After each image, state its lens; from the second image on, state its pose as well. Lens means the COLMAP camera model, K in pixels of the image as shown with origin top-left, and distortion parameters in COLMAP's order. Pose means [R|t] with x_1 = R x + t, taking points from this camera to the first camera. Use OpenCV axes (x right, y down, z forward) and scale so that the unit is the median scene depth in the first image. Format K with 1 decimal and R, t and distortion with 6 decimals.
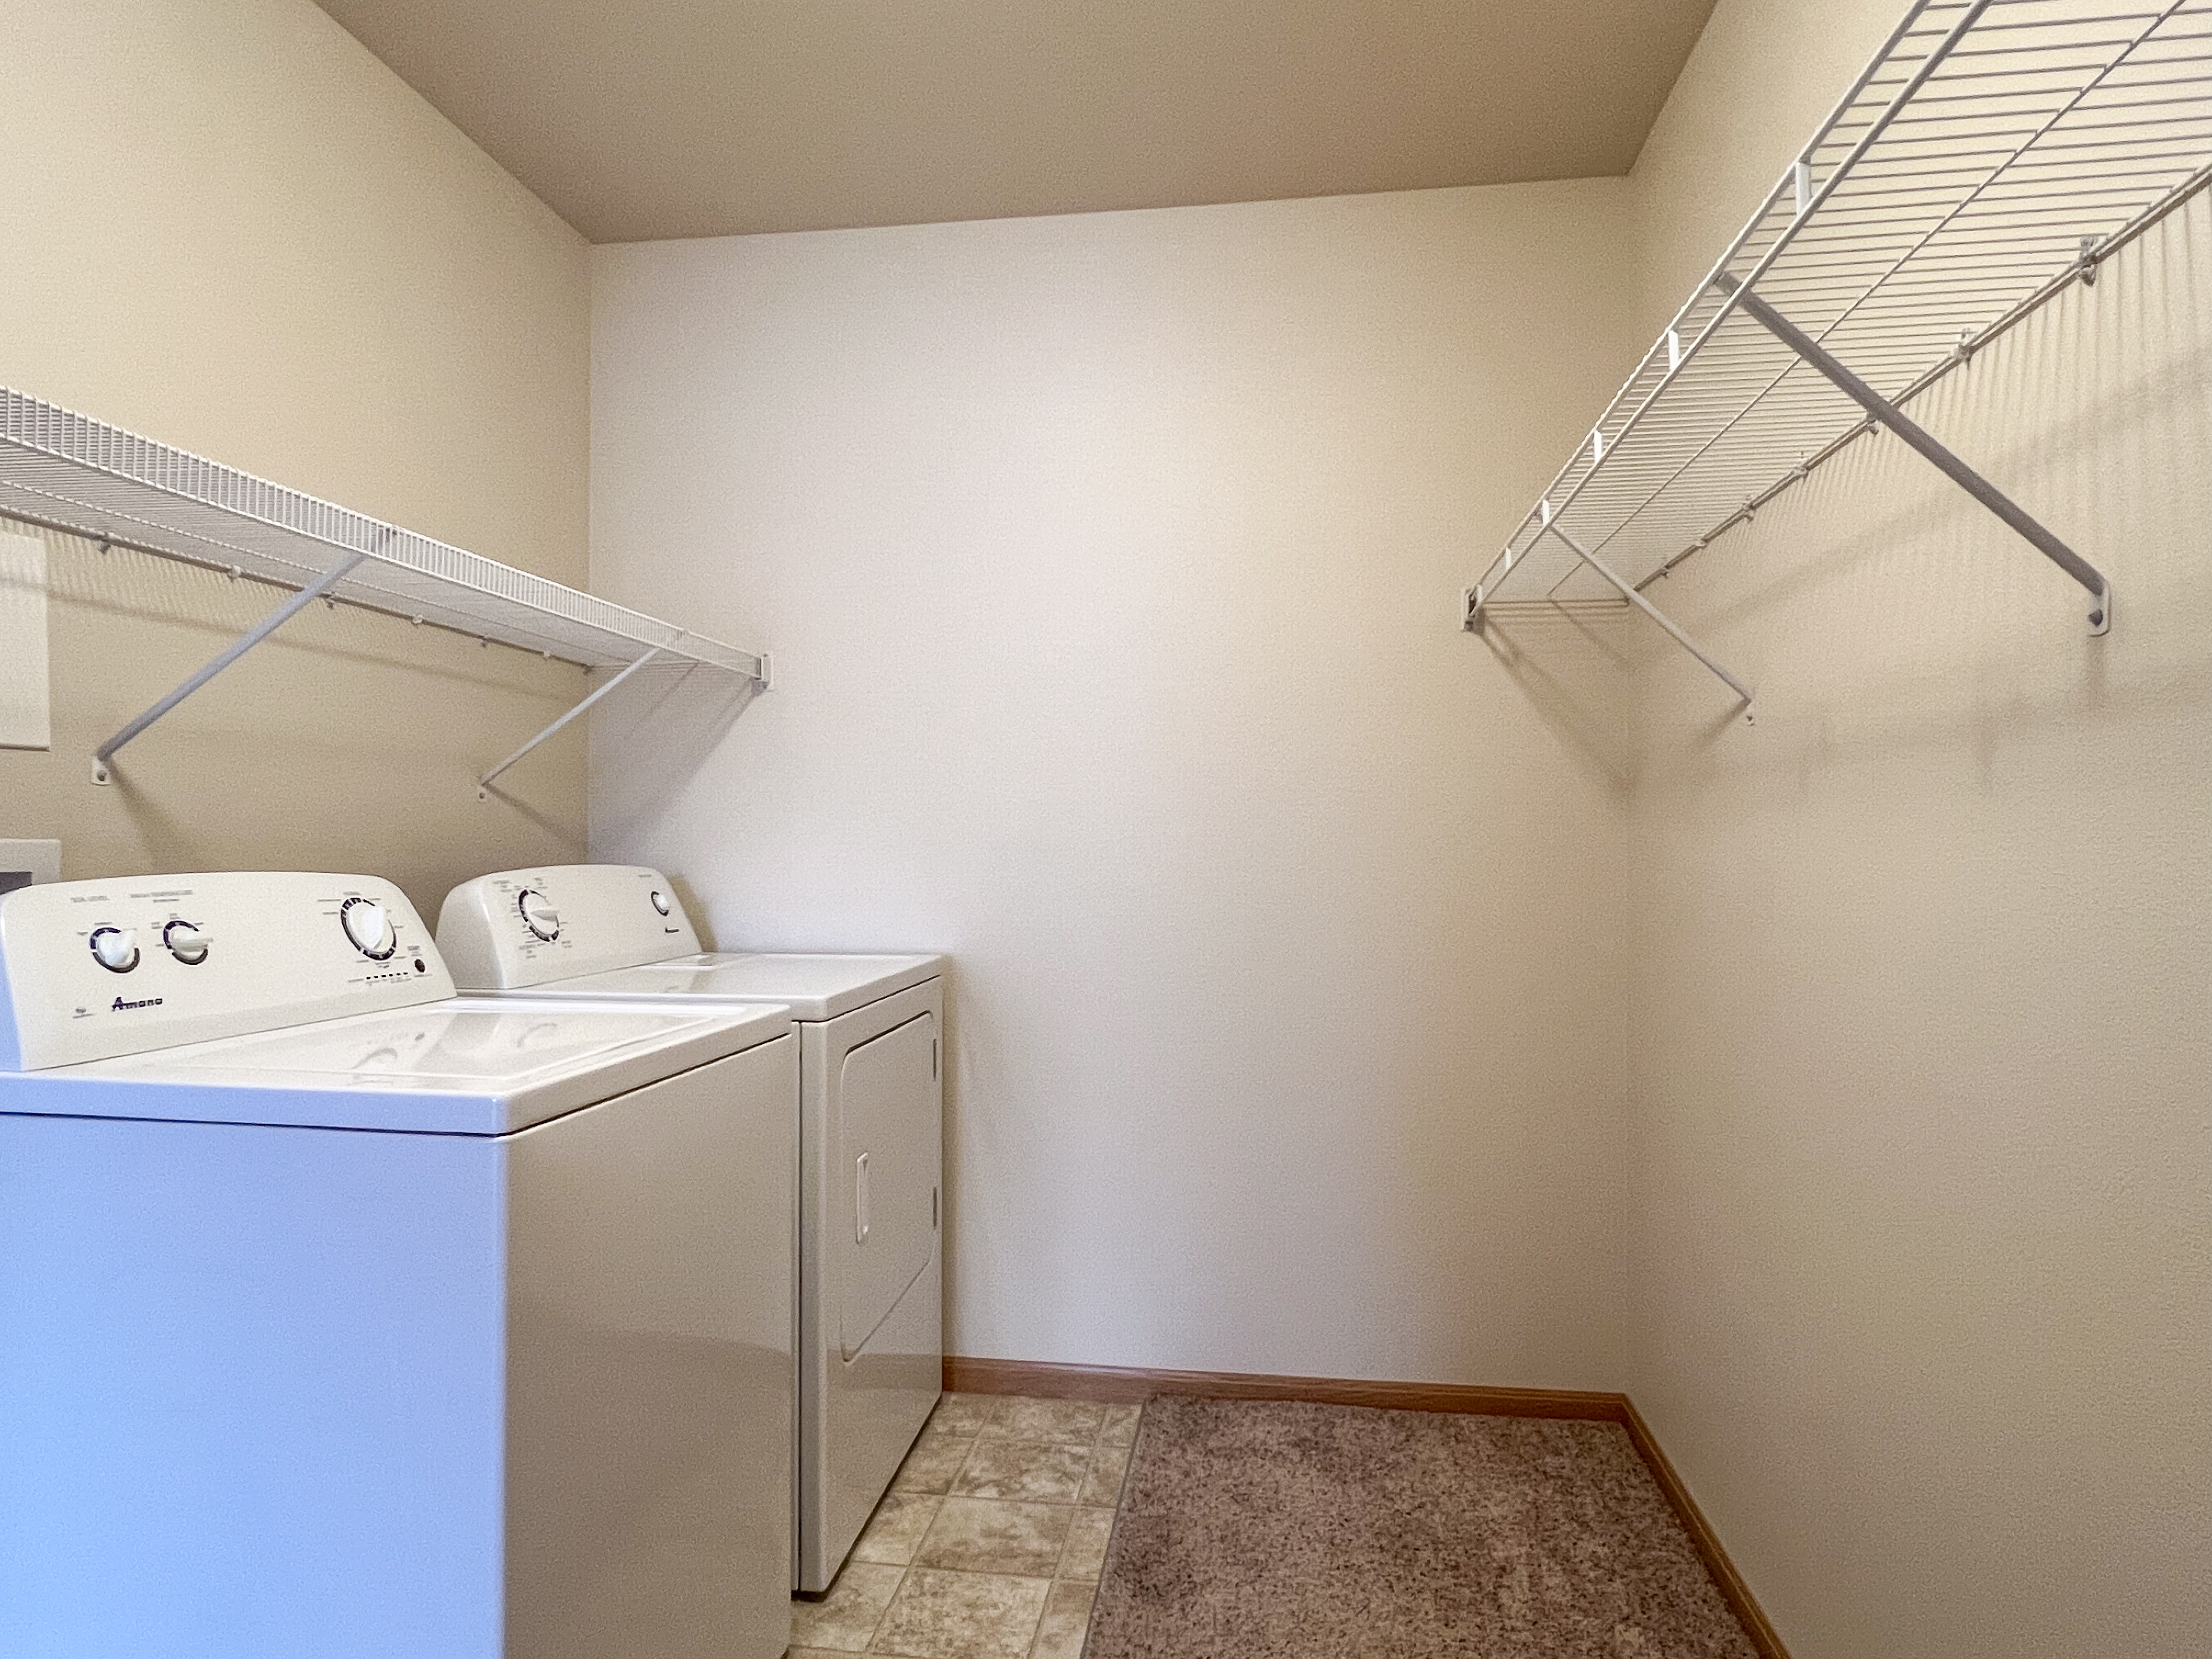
lens RADIAL K [[1311.9, 0, 1099.3], [0, 1311.9, 840.9], [0, 0, 1]] dist [-0.006602, -0.000985]
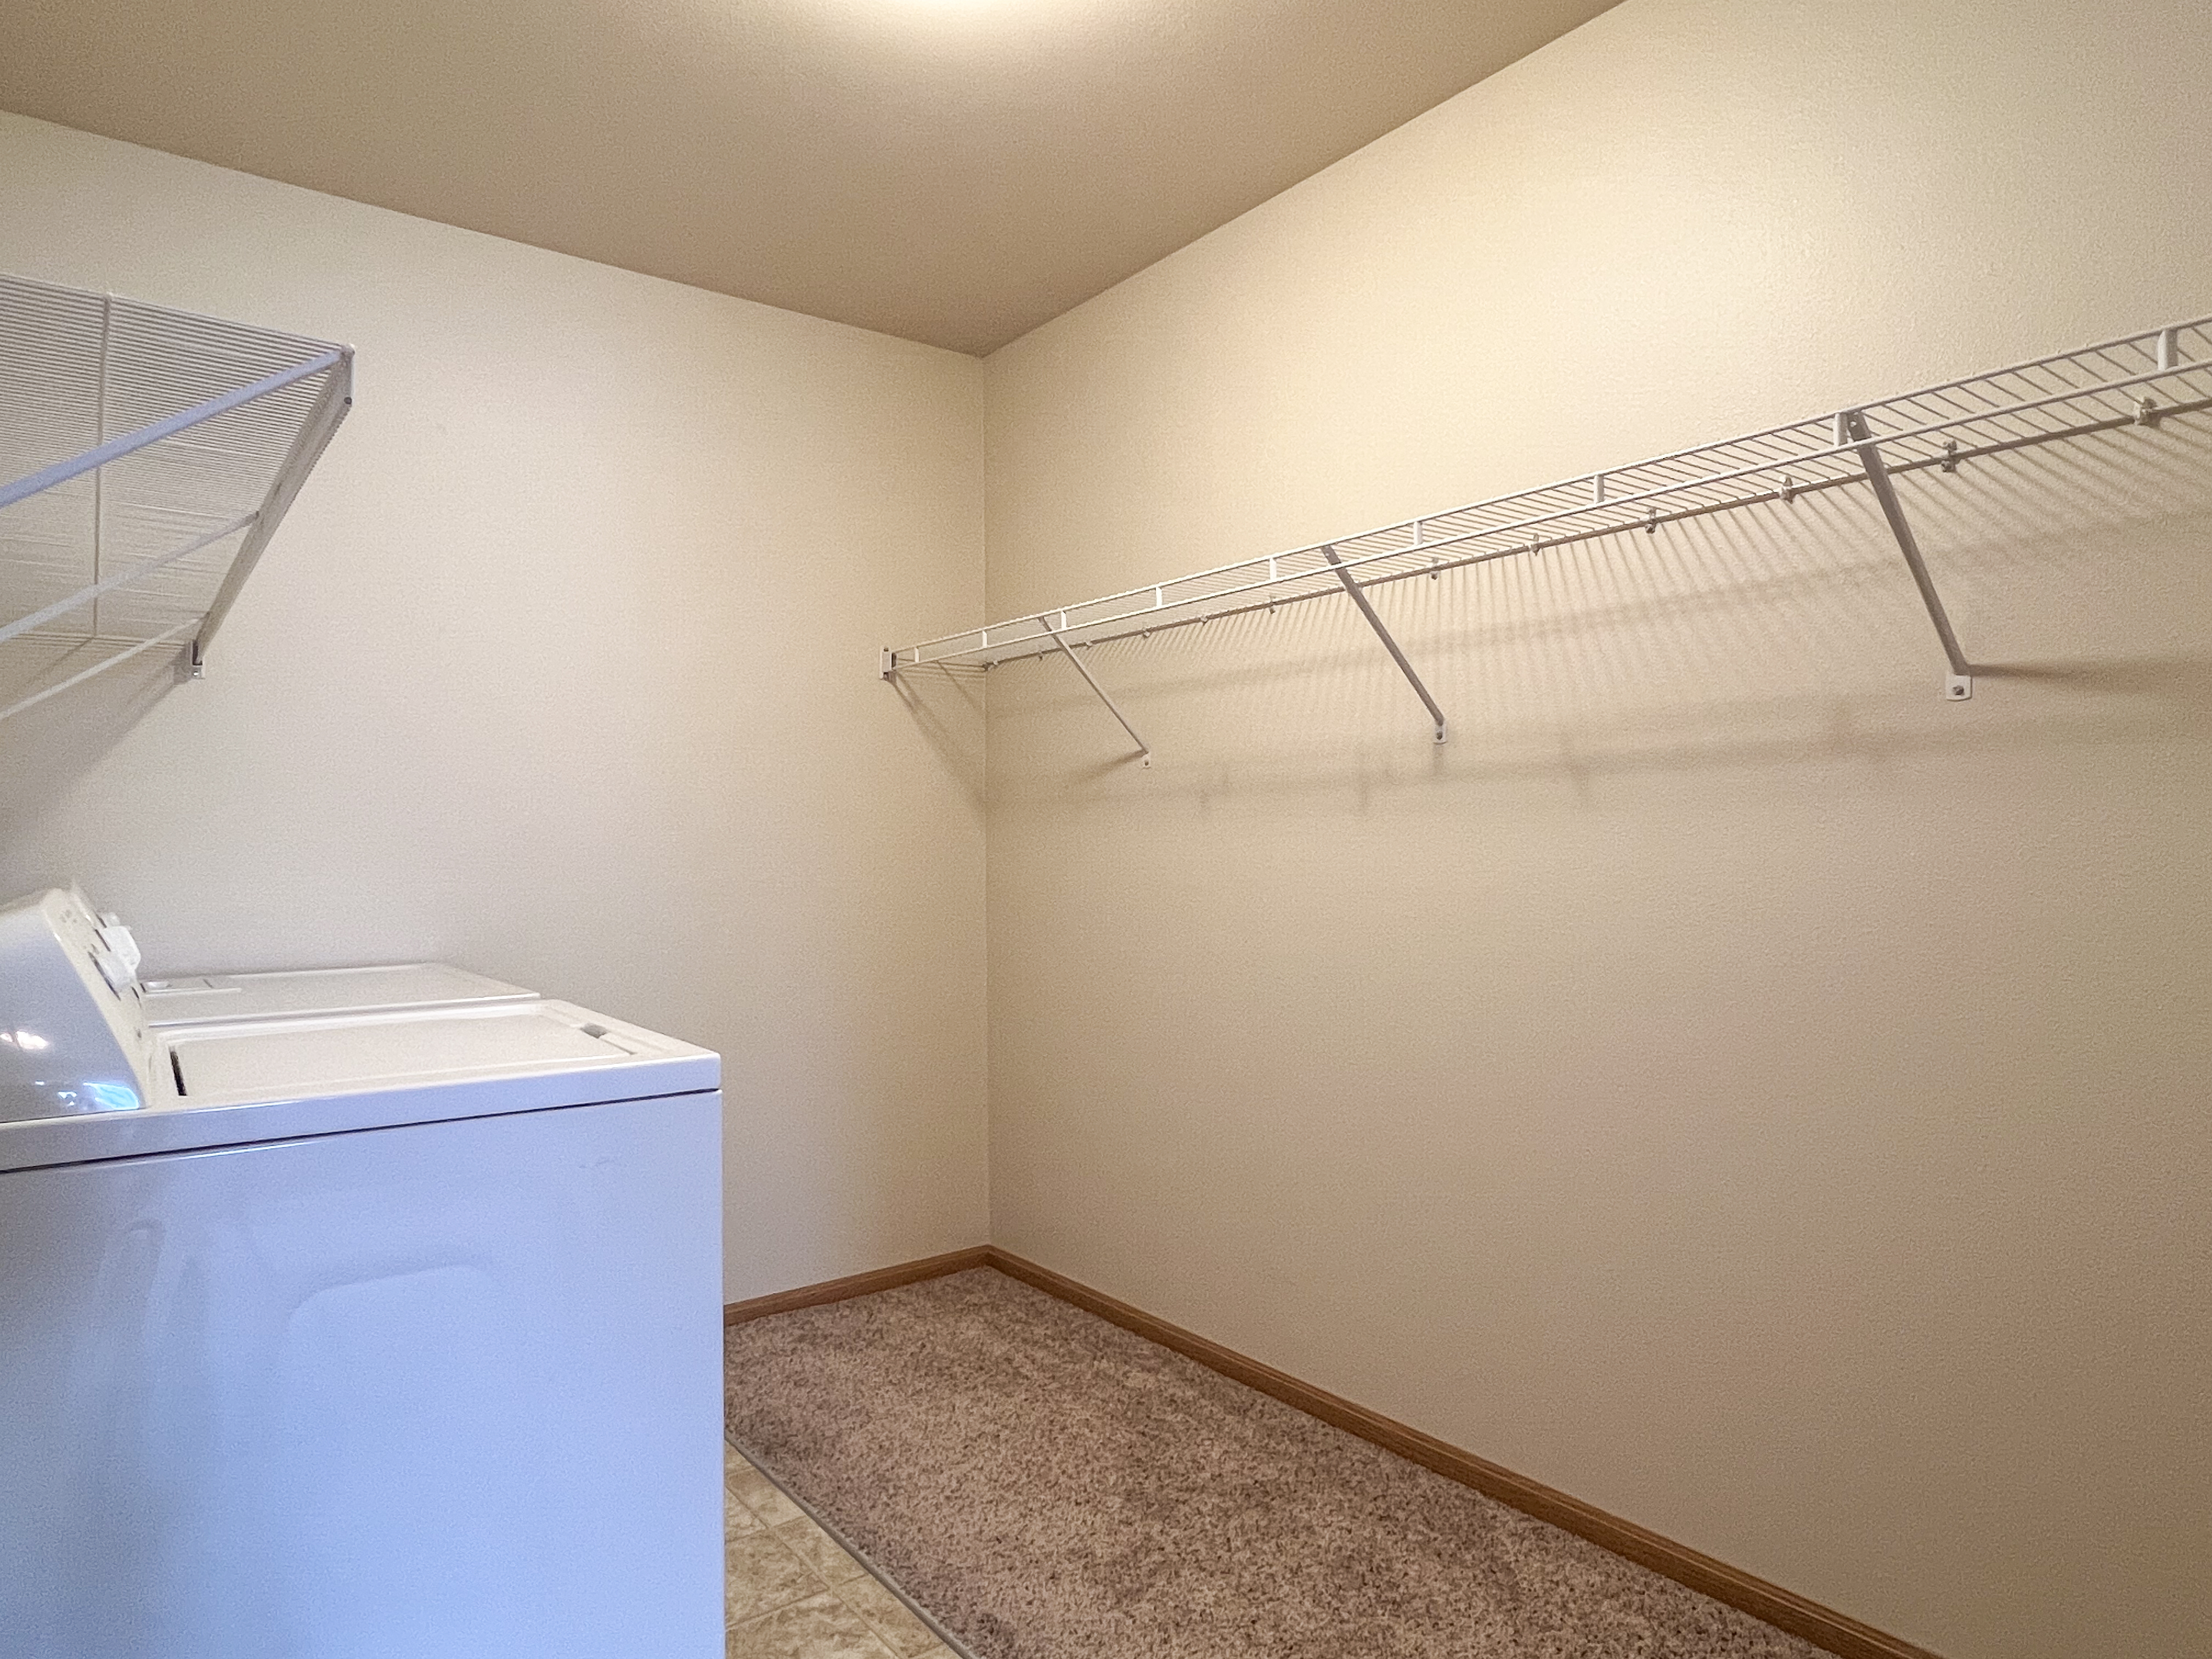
lens RADIAL K [[1299.4, 0, 1106.0], [0, 1299.4, 829.5], [0, 0, 1]] dist [0.000554, 0.000368]
pose [[0.702243, 0.000225, 0.711938, -0.514751], [0.007739, 0.999938, -0.007949, -0.001033], [-0.711896, 0.011092, 0.702198, -0.053214]]
